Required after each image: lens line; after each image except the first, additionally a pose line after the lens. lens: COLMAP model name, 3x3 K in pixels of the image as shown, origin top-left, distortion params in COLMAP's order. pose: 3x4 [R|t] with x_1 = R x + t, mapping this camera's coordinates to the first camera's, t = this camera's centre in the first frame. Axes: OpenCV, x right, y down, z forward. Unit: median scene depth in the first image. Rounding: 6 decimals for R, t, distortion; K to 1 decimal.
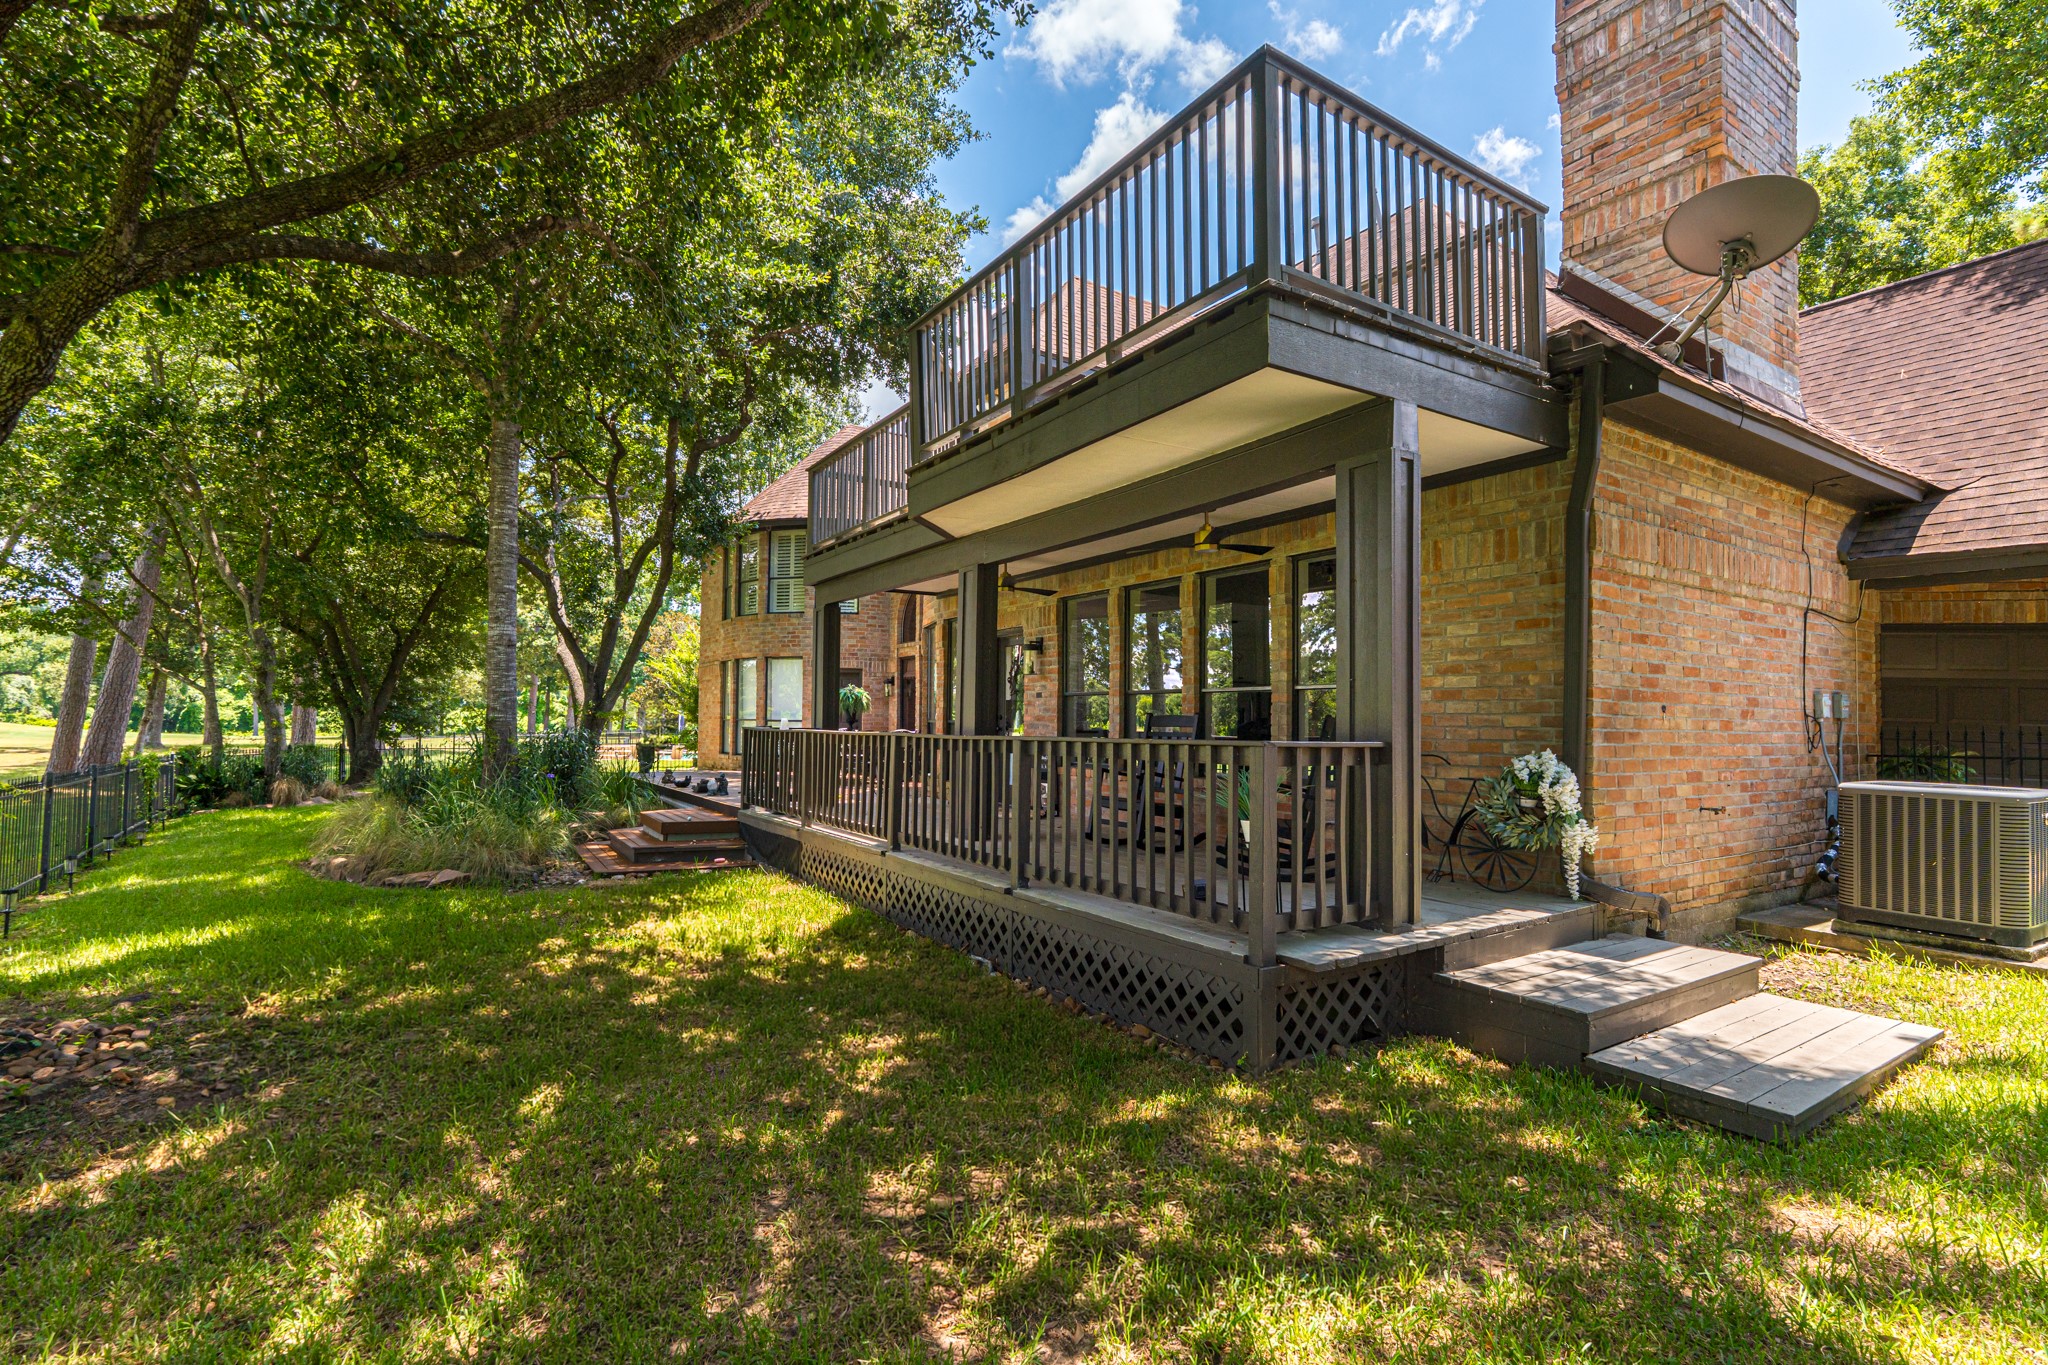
lens RADIAL K [[926.4, 0, 1020.7], [0, 926.4, 695.8], [0, 0, 1]] dist [-0.002886, -0.000207]
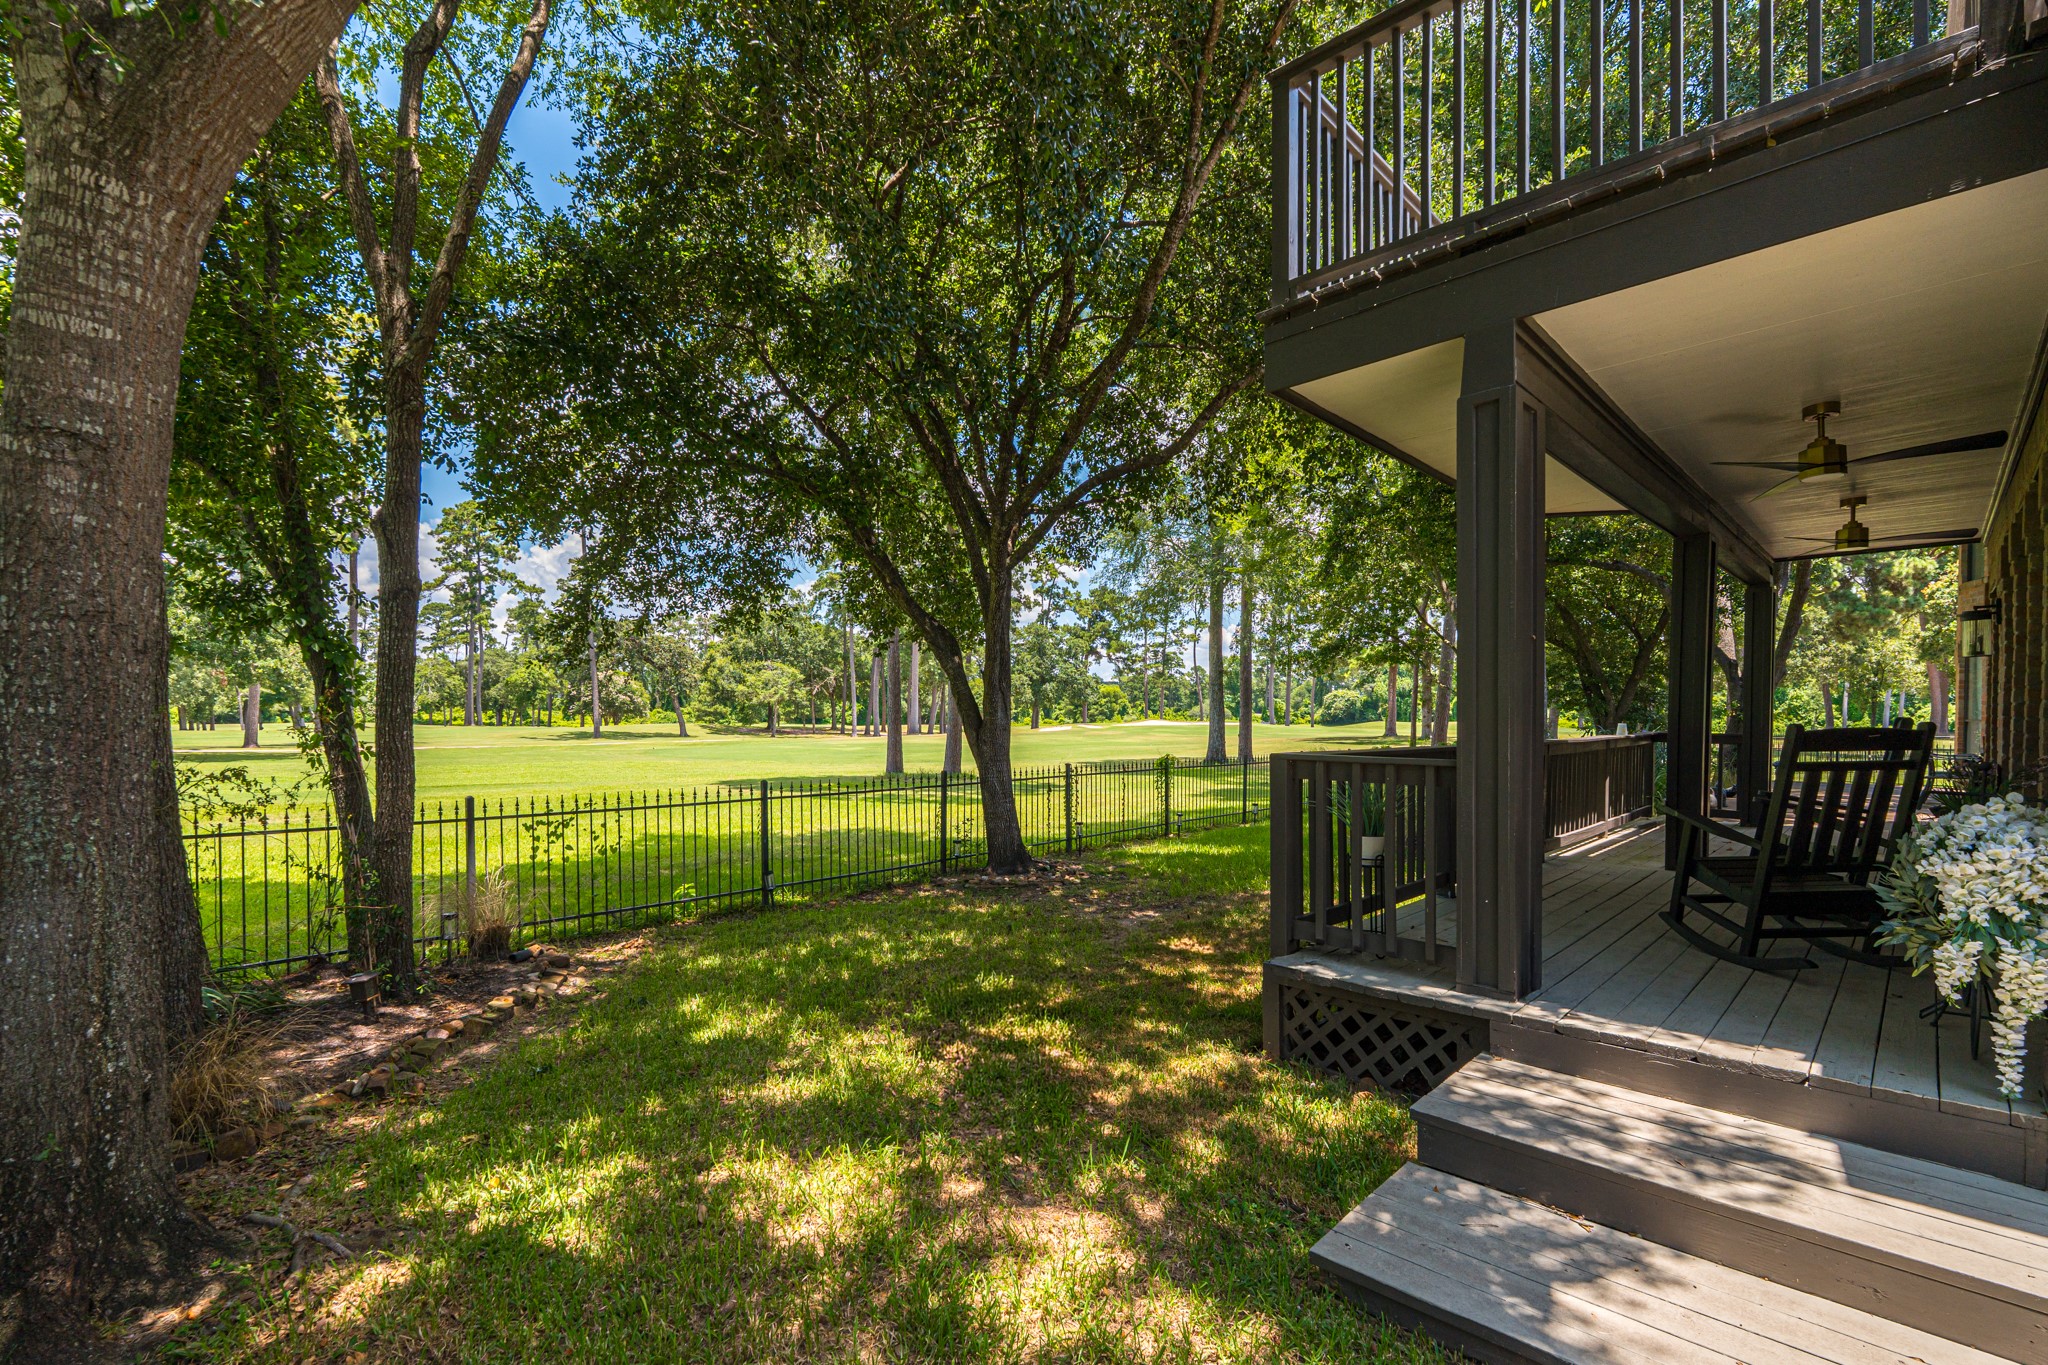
lens RADIAL K [[926.4, 0, 1022.8], [0, 926.4, 702.8], [0, 0, 1]] dist [-0.002886, -0.000207]
pose [[0.225954, -0.015395, -0.974016, 1.235857], [0.028716, 0.999546, -0.009137, -0.004996], [0.973715, -0.025906, 0.226294, 0.476228]]
